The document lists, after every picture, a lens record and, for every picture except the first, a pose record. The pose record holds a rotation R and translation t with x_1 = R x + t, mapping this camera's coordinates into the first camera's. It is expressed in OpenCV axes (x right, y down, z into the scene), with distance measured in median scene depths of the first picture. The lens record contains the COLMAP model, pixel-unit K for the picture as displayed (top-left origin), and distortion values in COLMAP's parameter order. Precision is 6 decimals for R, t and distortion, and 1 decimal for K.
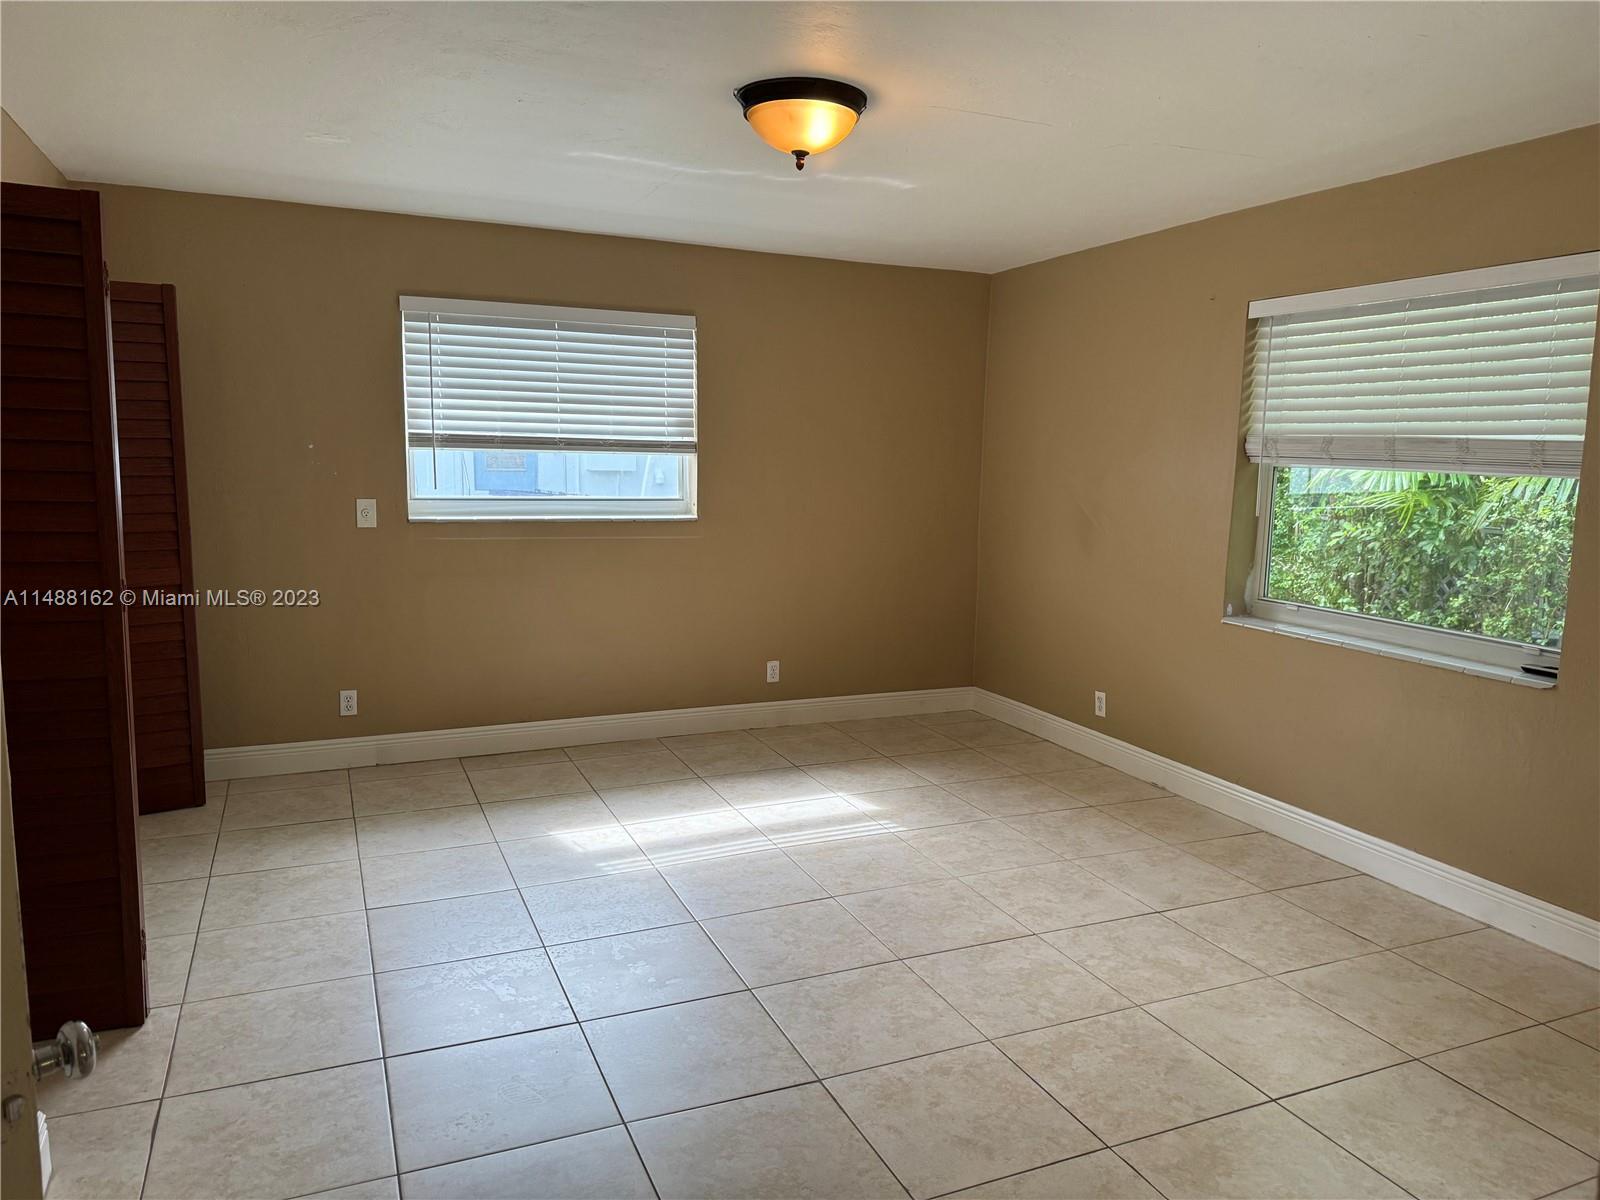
lens RADIAL K [[1114.7, 0, 801.8], [0, 1114.7, 599.0], [0, 0, 1]] dist [0.040576, -0.042842]
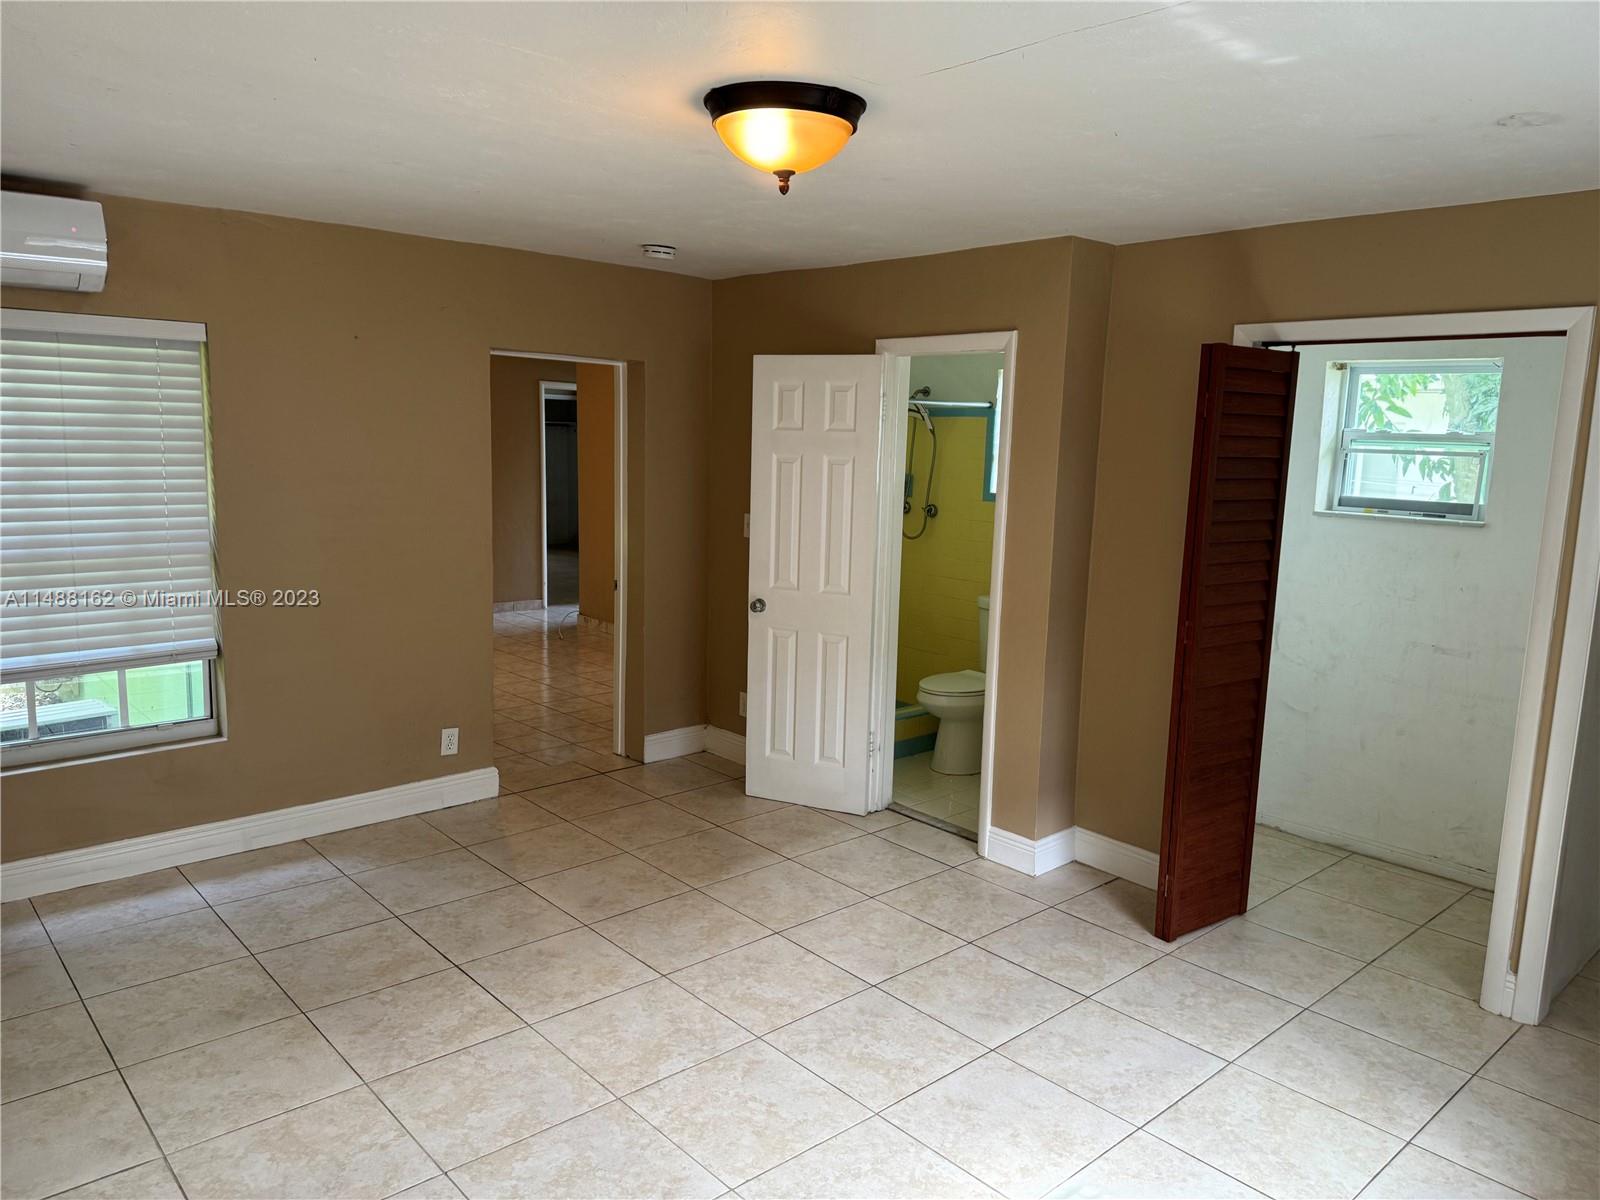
lens RADIAL K [[1114.7, 0, 799.5], [0, 1114.7, 605.7], [0, 0, 1]] dist [0.040576, -0.042842]
pose [[-0.946894, 0.005769, -0.321495, 0.255667], [-0.087756, 0.957246, 0.275643, -0.333415], [0.309340, 0.289217, -0.905904, 1.880975]]
